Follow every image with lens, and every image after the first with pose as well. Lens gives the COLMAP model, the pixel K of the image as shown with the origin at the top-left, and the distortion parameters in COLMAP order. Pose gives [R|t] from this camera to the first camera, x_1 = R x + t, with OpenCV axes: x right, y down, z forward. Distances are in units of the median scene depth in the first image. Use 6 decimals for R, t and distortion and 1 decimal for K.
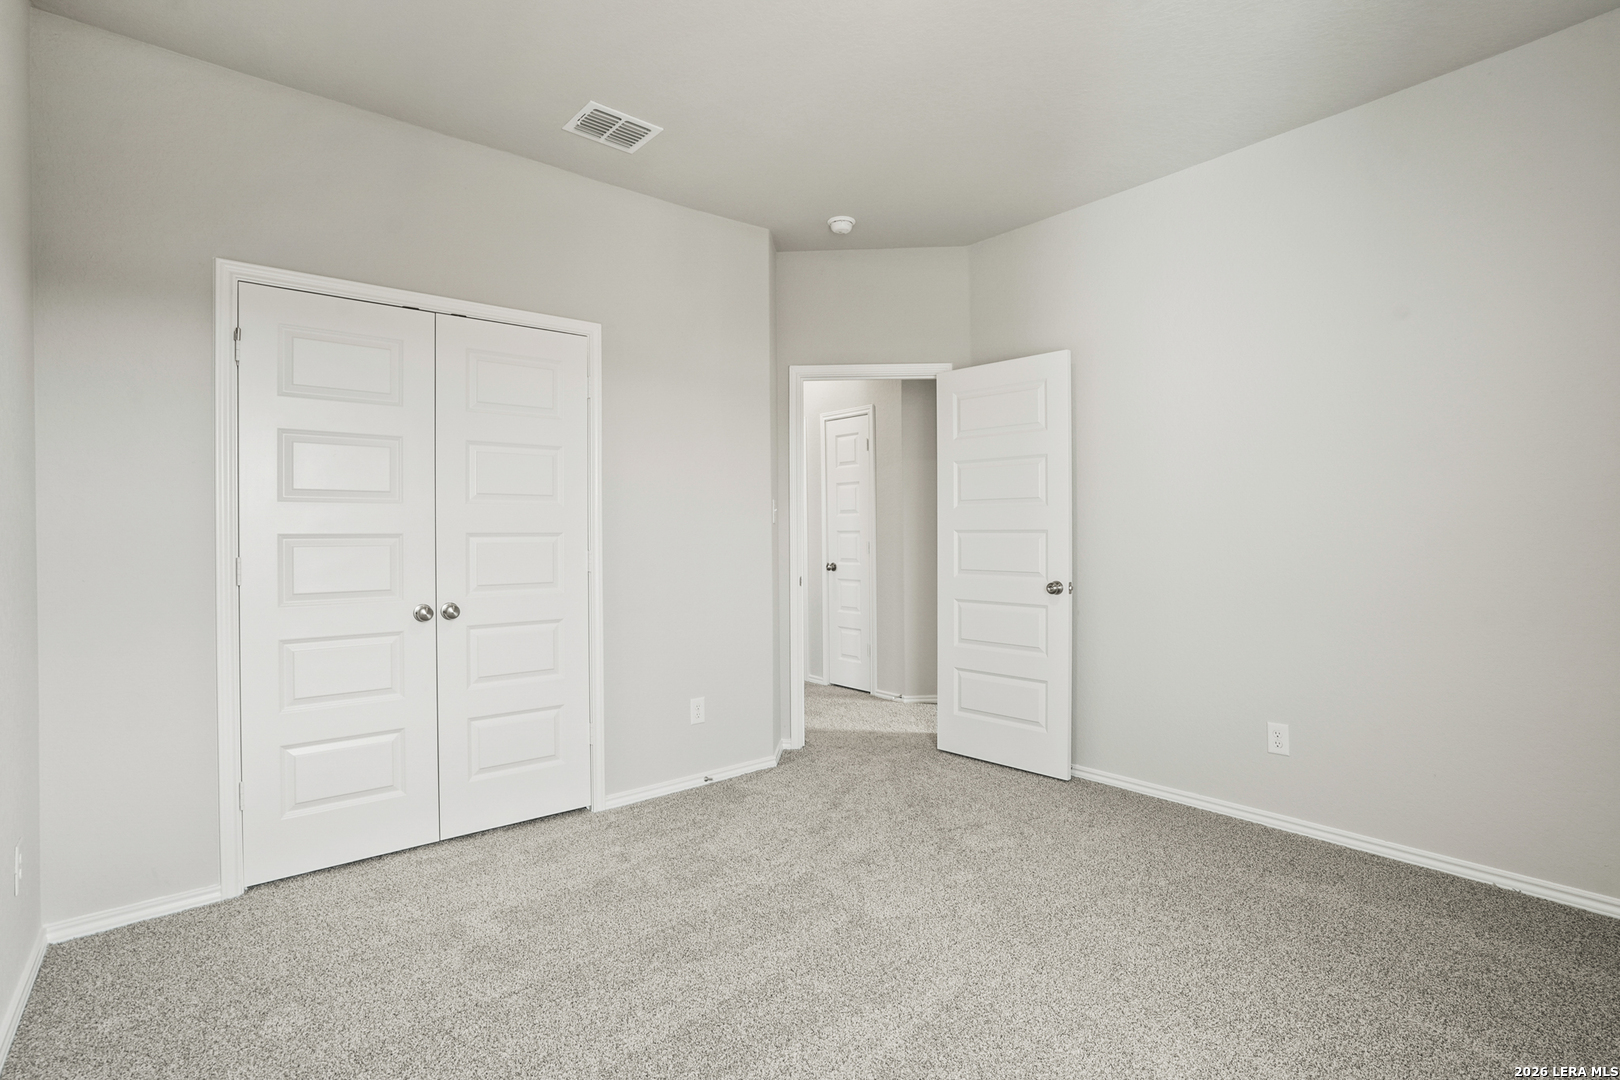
lens RADIAL K [[783.3, 0, 791.4], [0, 783.3, 540.7], [0, 0, 1]] dist [0.000244, 0.000397]
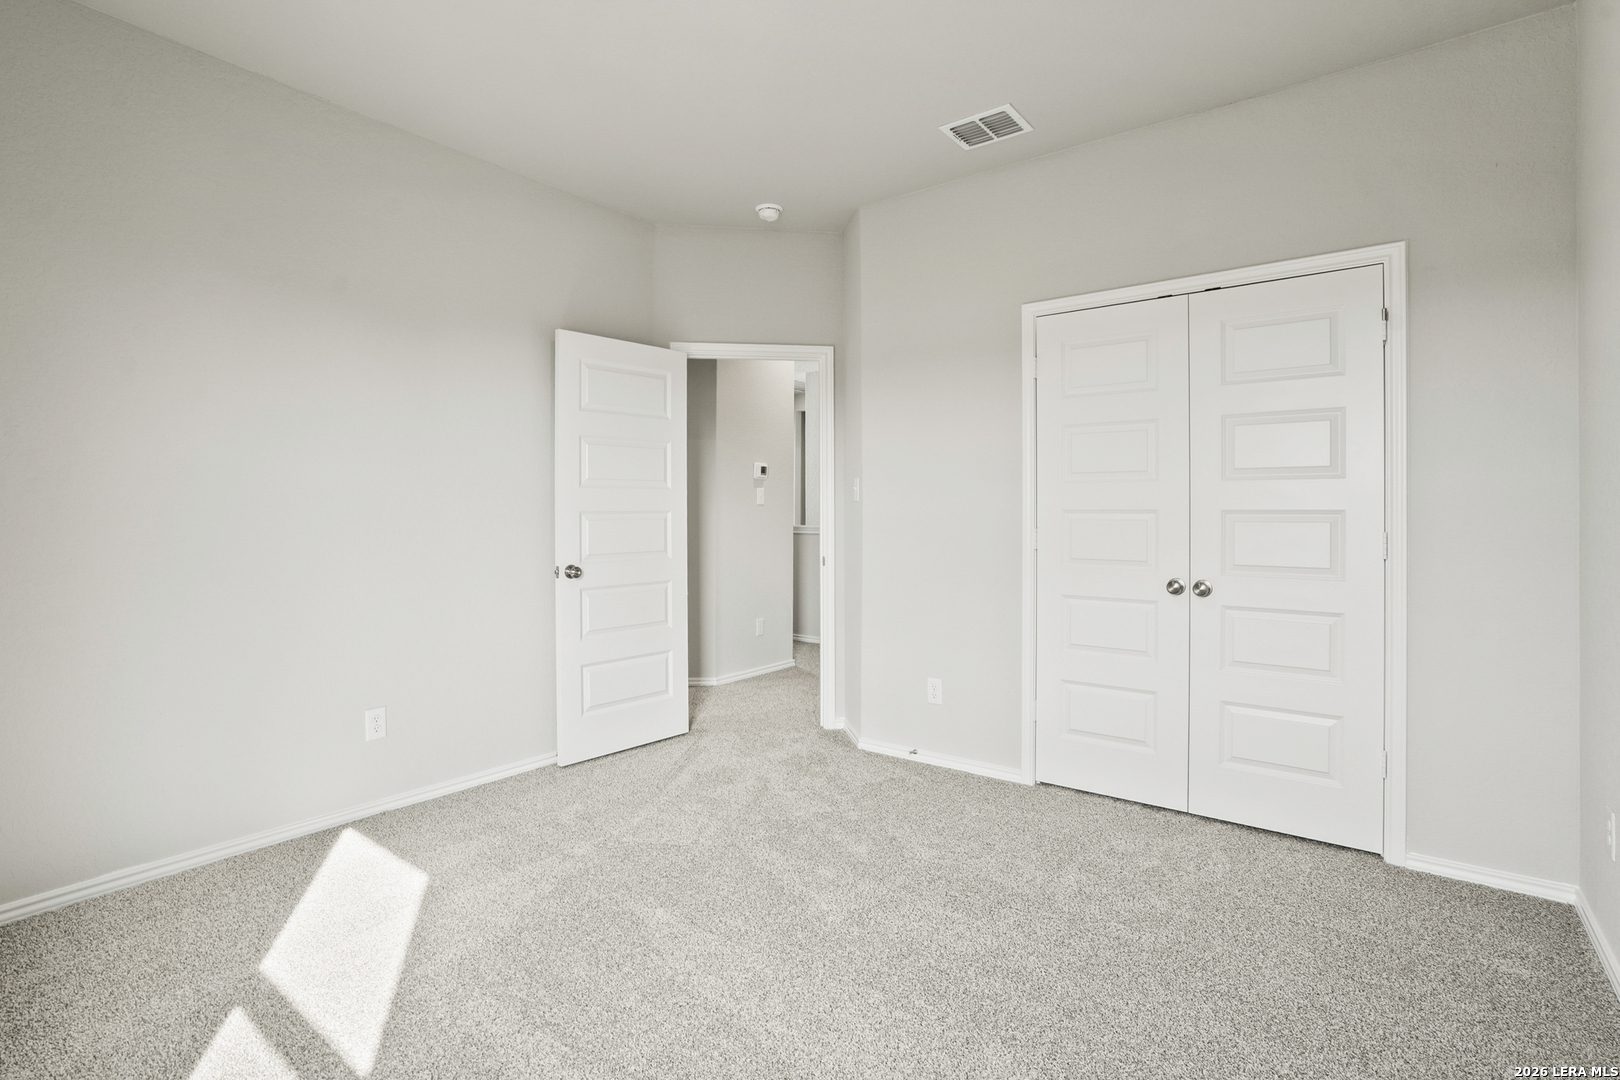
lens RADIAL K [[738.7, 0, 813.7], [0, 738.7, 510.5], [0, 0, 1]] dist [-0.000877, -0.000080]
pose [[0.278092, 0.005622, -0.960538, 0.321944], [-0.011703, 0.999928, 0.002465, -0.005164], [0.960483, 0.010555, 0.278138, 0.253841]]
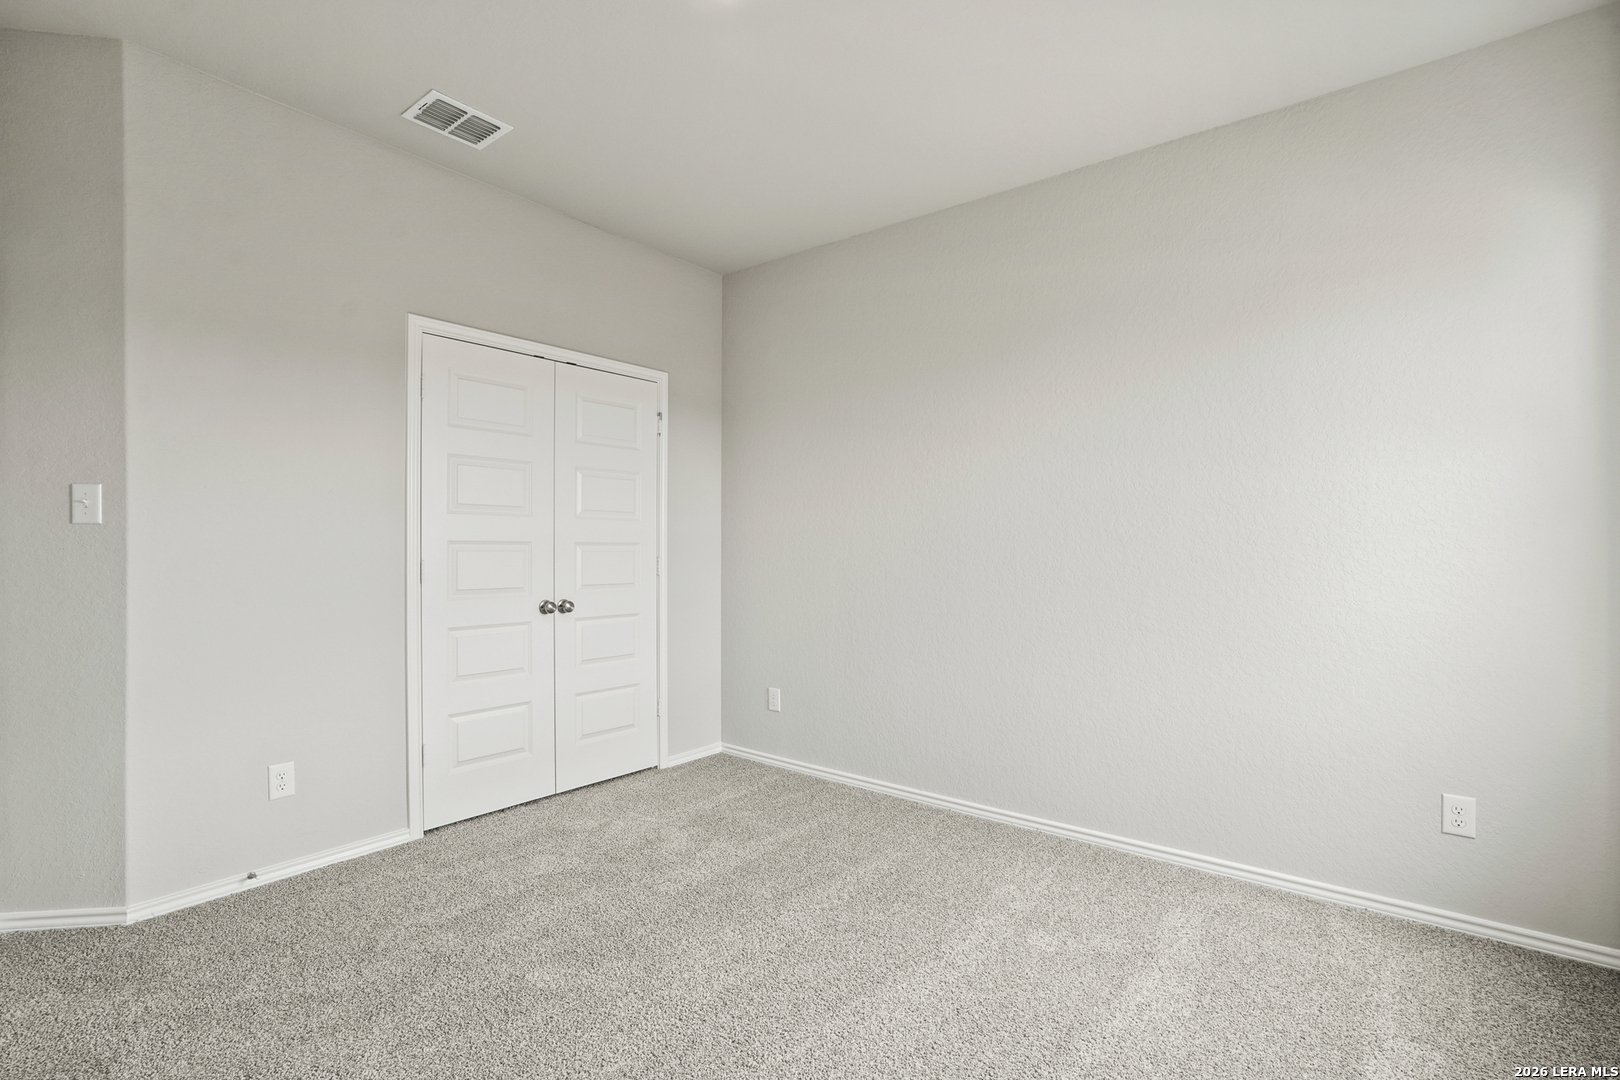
lens RADIAL K [[783.3, 0, 791.4], [0, 783.3, 540.7], [0, 0, 1]] dist [0.000244, 0.000397]
pose [[0.977090, 0.012552, 0.212456, -0.341888], [-0.009249, 0.999820, -0.016538, 0.006043], [-0.212625, 0.014194, 0.977031, -0.264810]]
